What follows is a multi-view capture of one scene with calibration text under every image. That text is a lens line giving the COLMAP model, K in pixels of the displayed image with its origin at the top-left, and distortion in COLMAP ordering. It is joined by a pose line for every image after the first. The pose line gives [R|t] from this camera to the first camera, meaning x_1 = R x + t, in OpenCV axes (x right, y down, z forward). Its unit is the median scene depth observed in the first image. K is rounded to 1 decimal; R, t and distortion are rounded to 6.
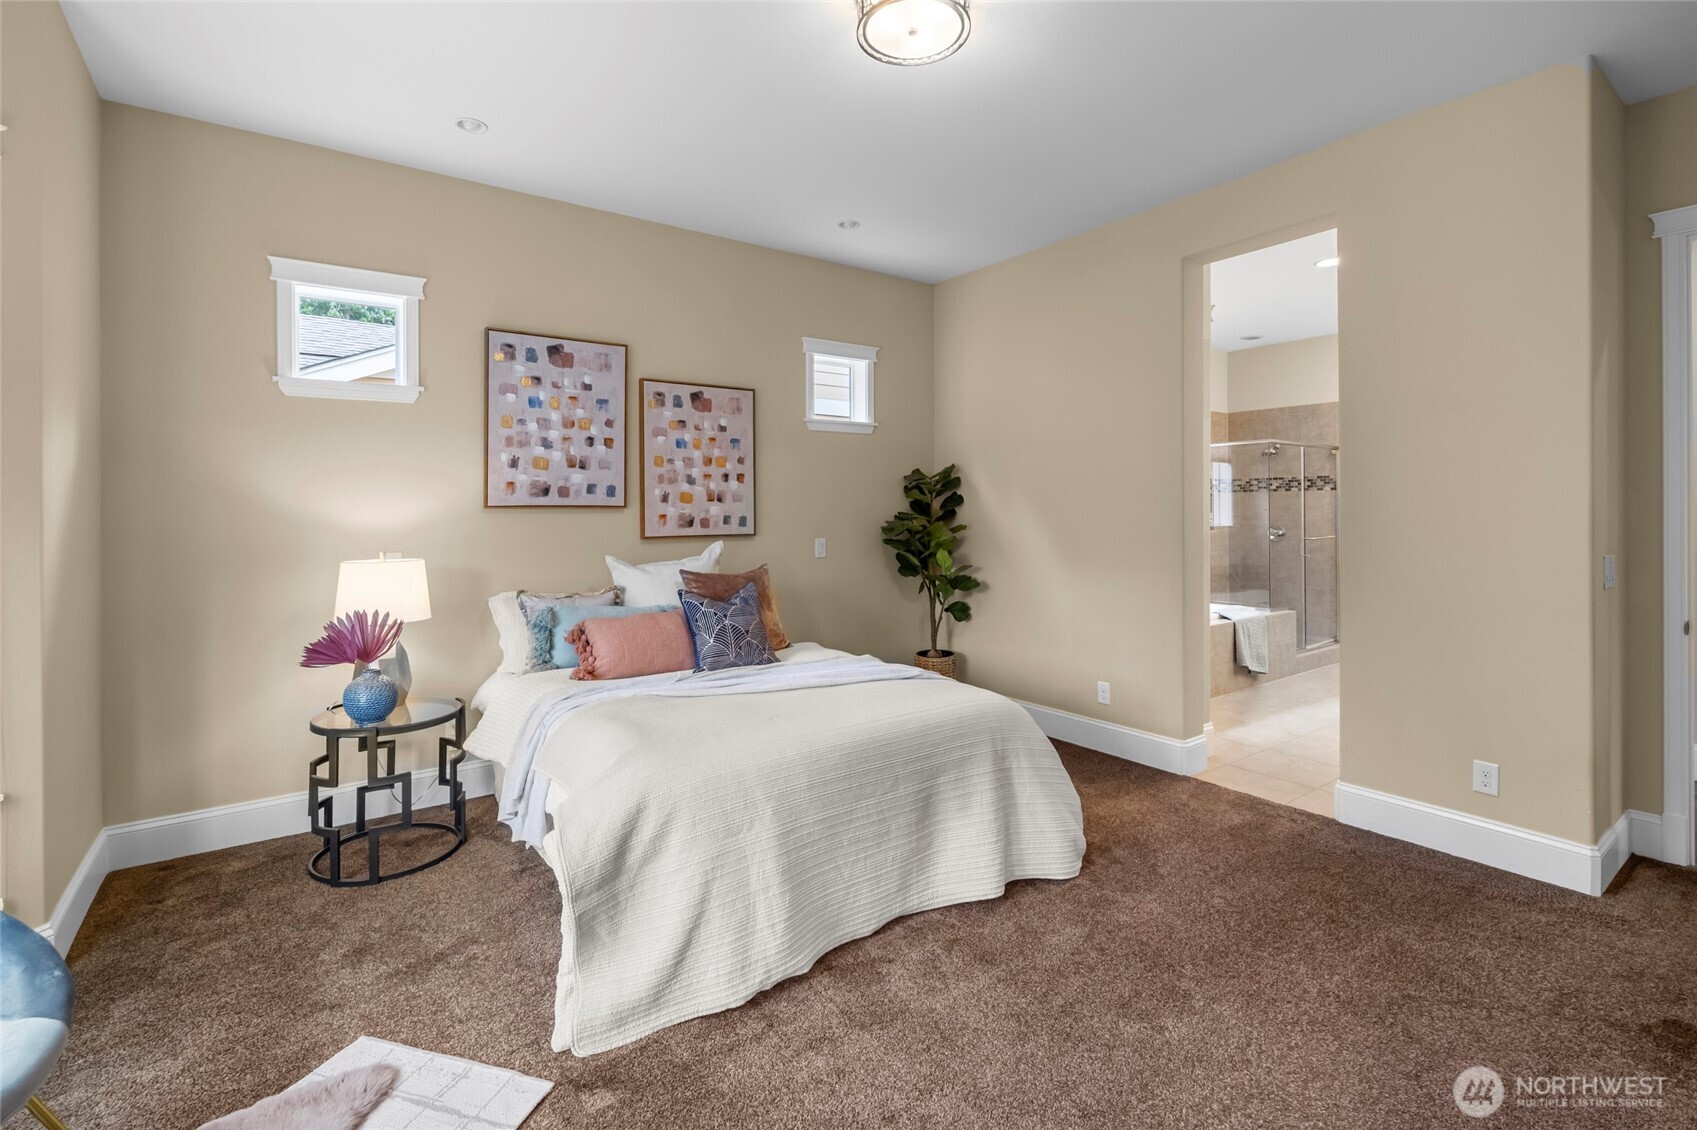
lens RADIAL K [[768.2, 0, 847.4], [0, 768.2, 521.9], [0, 0, 1]] dist [-0.002405, -0.000395]
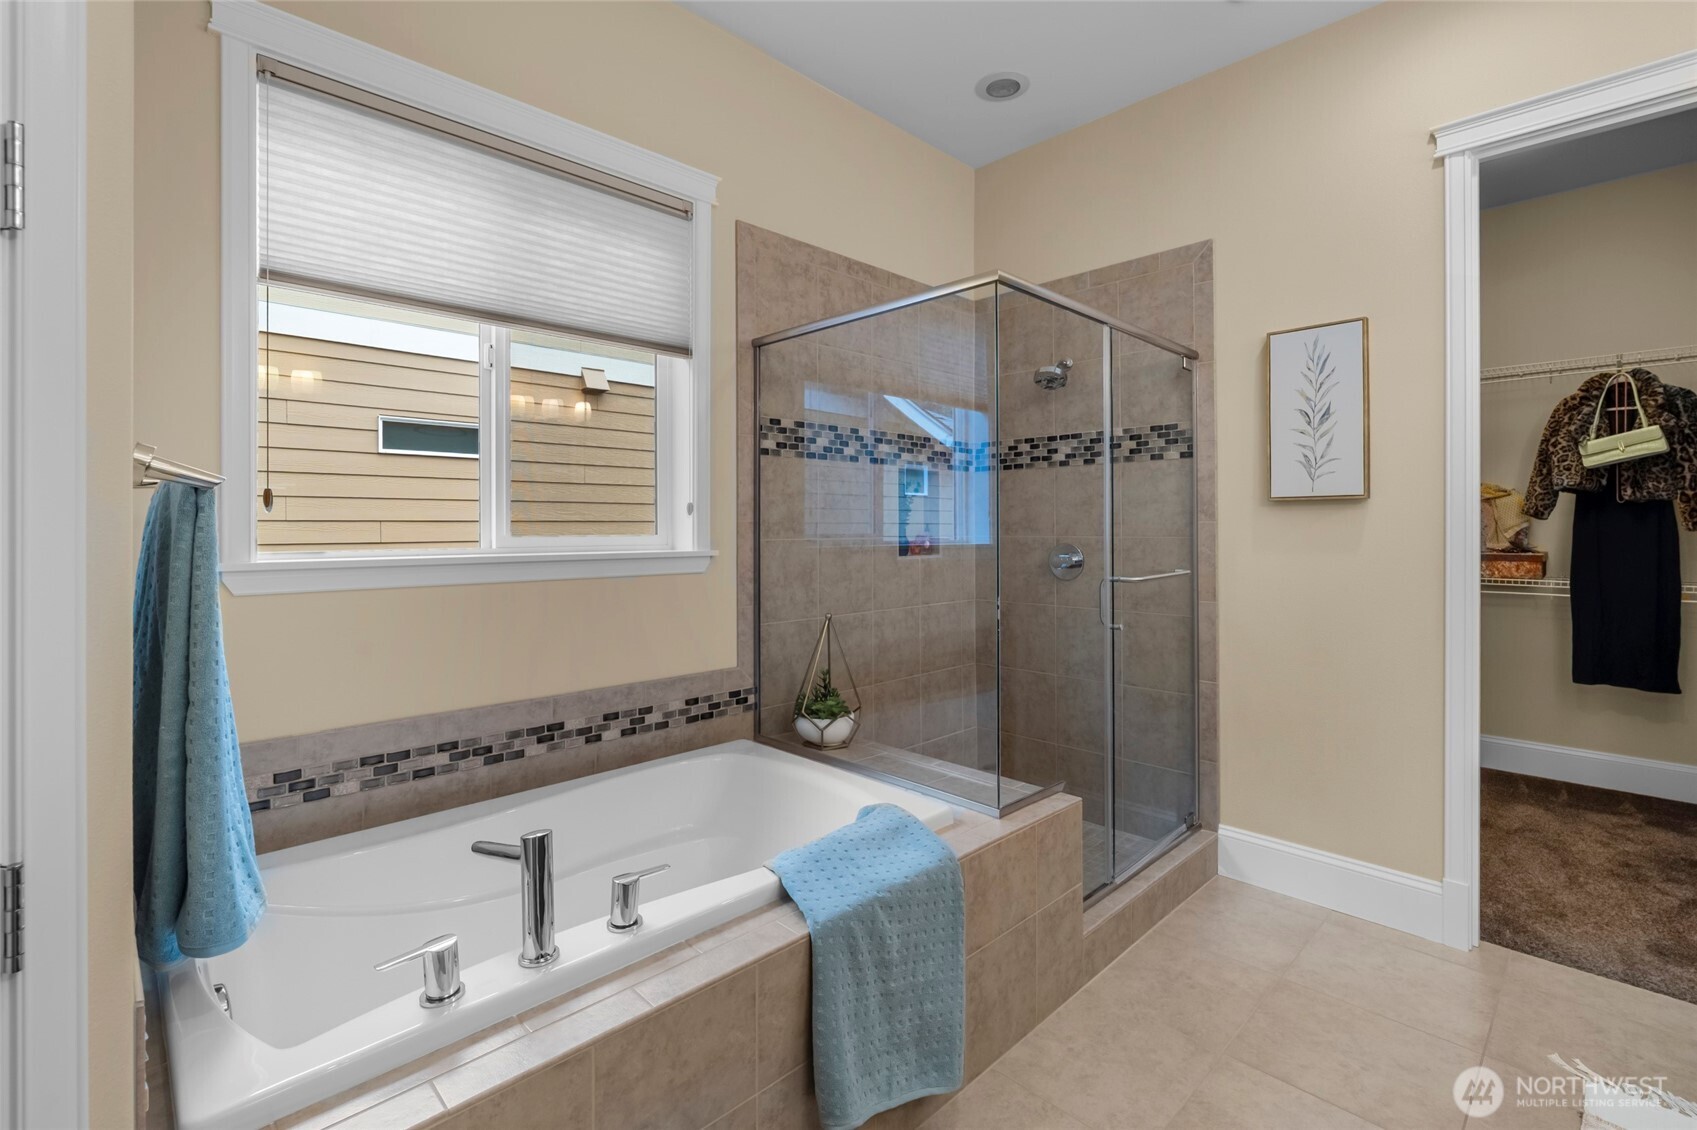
lens RADIAL K [[765.3, 0, 845.9], [0, 765.3, 527.9], [0, 0, 1]] dist [-0.004636, 0.000551]
pose [[0.989944, 0.006484, 0.141313, 0.373748], [-0.005801, 0.999969, -0.005241, -0.001335], [-0.141343, 0.004369, 0.989951, 0.586810]]
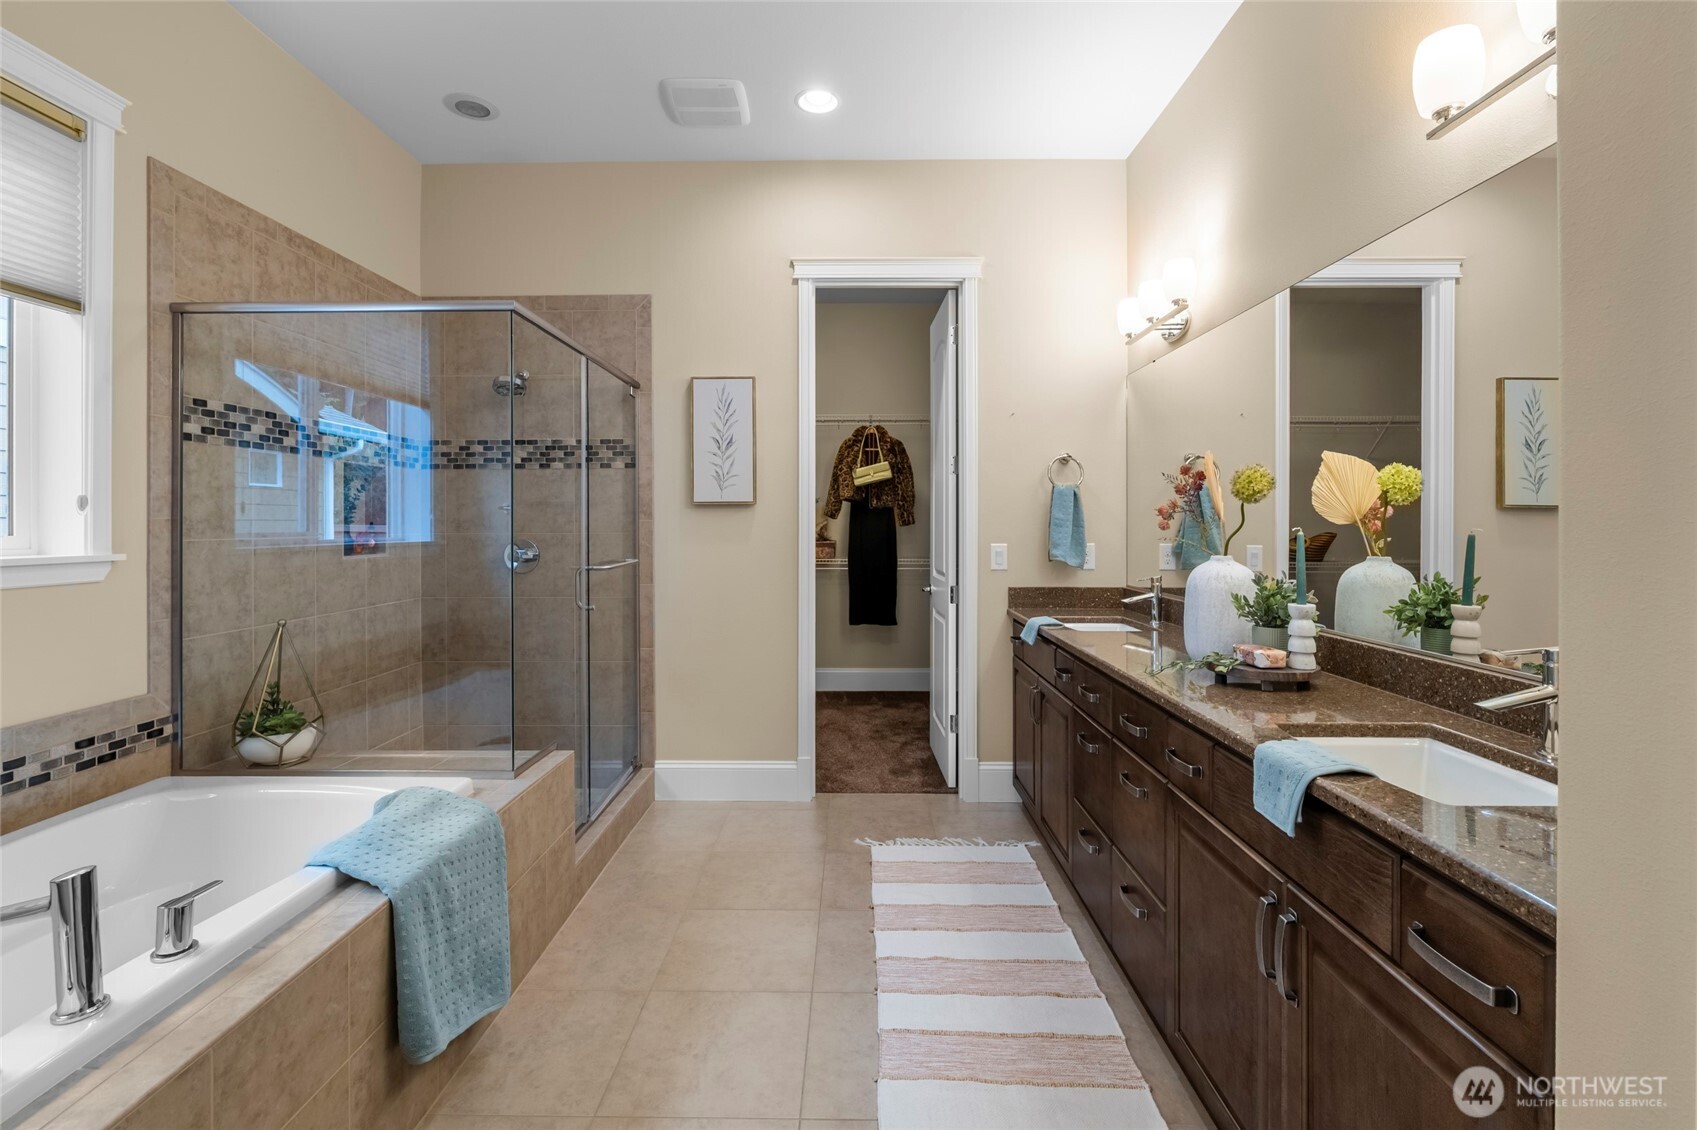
lens RADIAL K [[765.3, 0, 845.9], [0, 765.3, 527.9], [0, 0, 1]] dist [-0.004636, 0.000551]
pose [[0.602409, 0.001467, 0.798186, 0.300884], [0.001340, 0.999995, -0.002849, -0.001133], [-0.798186, 0.002785, 0.602404, 0.553156]]
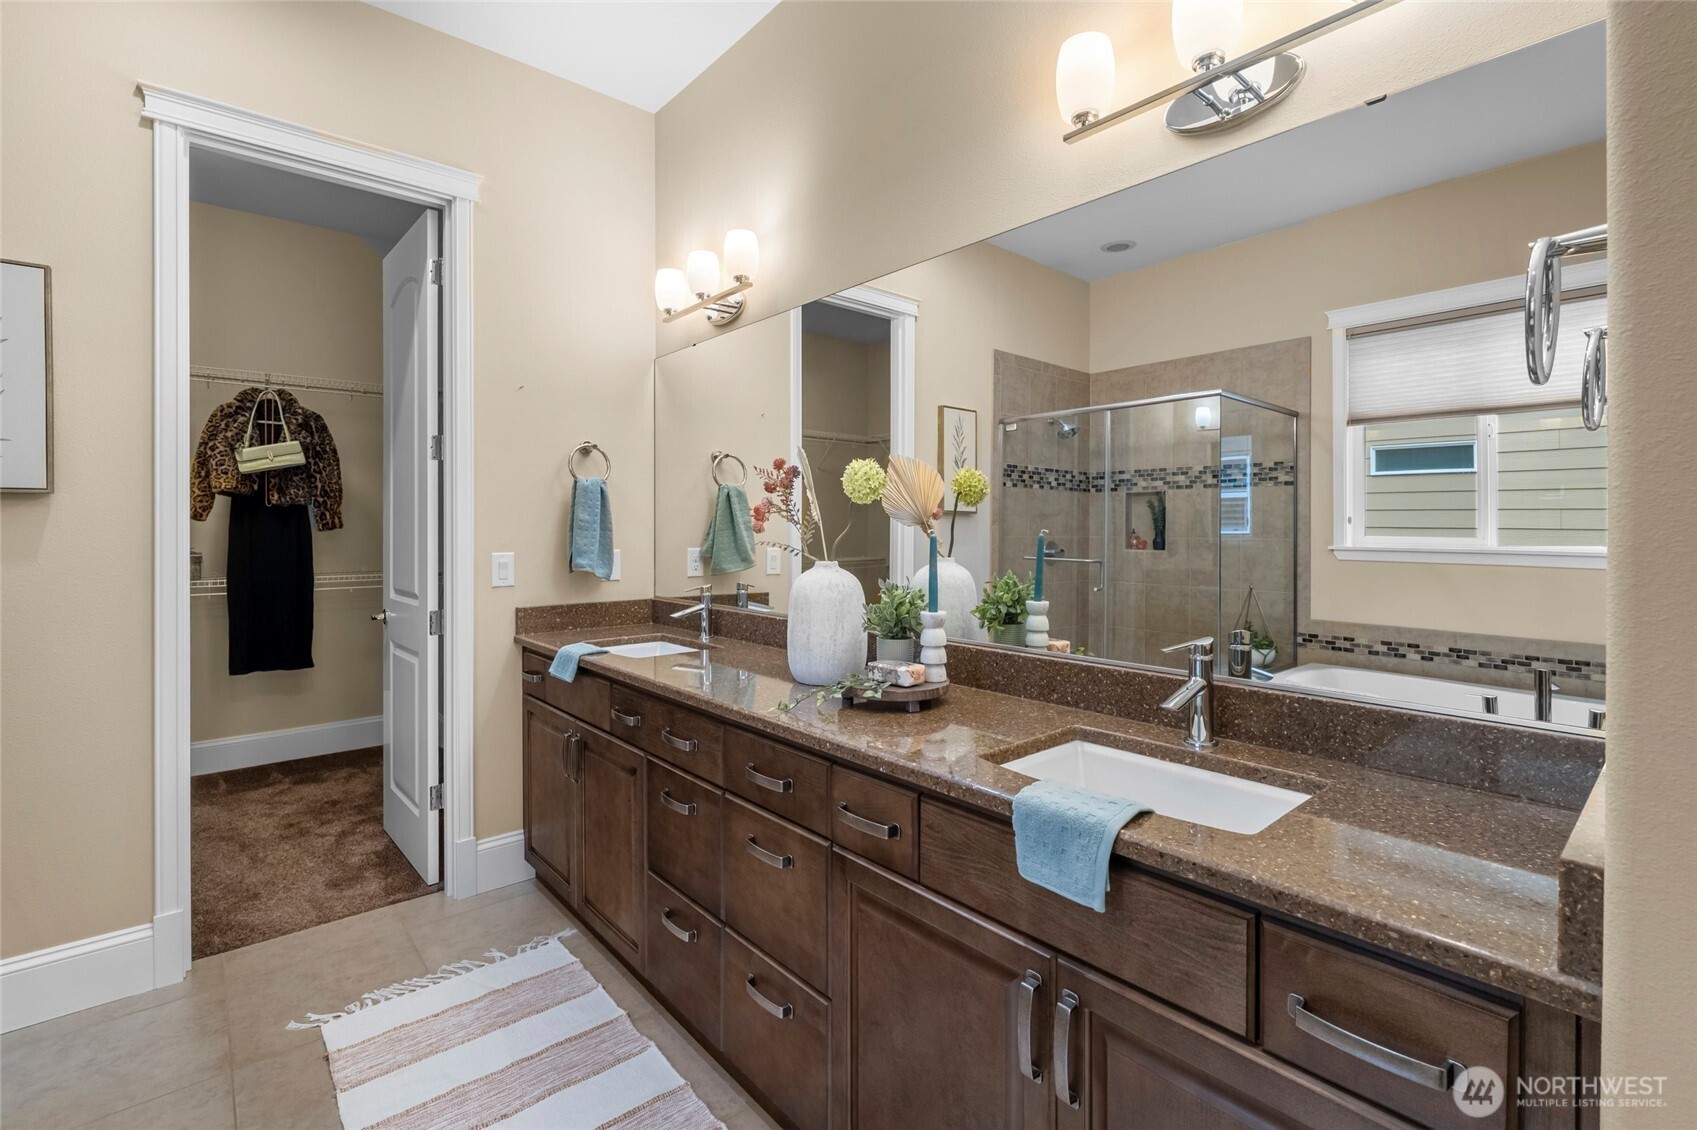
lens RADIAL K [[760.1, 0, 845.1], [0, 760.1, 528.1], [0, 0, 1]] dist [-0.003783, 0.000150]
pose [[-0.077724, 0.003833, 0.996968, 0.360385], [0.009480, 0.999950, -0.003106, -0.001667], [-0.996930, 0.009209, -0.077756, 0.627901]]
